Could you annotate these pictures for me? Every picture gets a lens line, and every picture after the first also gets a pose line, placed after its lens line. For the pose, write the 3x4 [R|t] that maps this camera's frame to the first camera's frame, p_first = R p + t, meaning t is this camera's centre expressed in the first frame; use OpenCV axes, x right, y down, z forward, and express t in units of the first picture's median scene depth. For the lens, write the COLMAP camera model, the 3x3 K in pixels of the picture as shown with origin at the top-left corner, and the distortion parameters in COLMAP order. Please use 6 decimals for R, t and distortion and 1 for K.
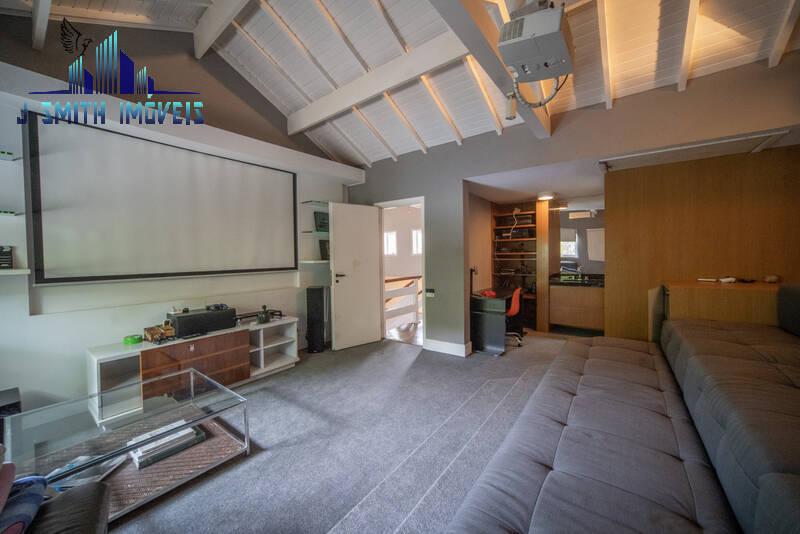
lens RADIAL K [[302.4, 0, 394.8], [0, 302.4, 263.6], [0, 0, 1]] dist [-0.027658, 0.011417]
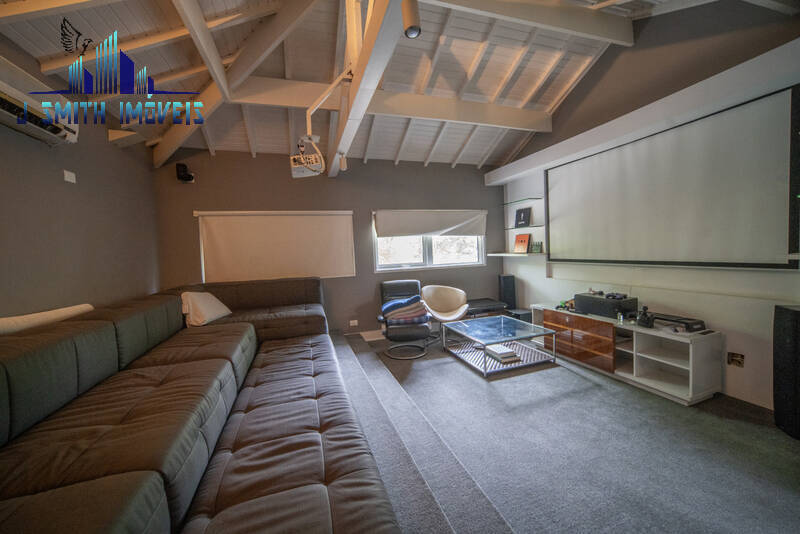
lens RADIAL K [[302.4, 0, 394.8], [0, 302.4, 263.6], [0, 0, 1]] dist [-0.027658, 0.011417]
pose [[-0.579927, 0.065685, -0.812016, 0.733306], [0.019989, 0.997591, 0.066421, -0.051705], [0.814423, 0.022288, -0.579843, 1.068404]]
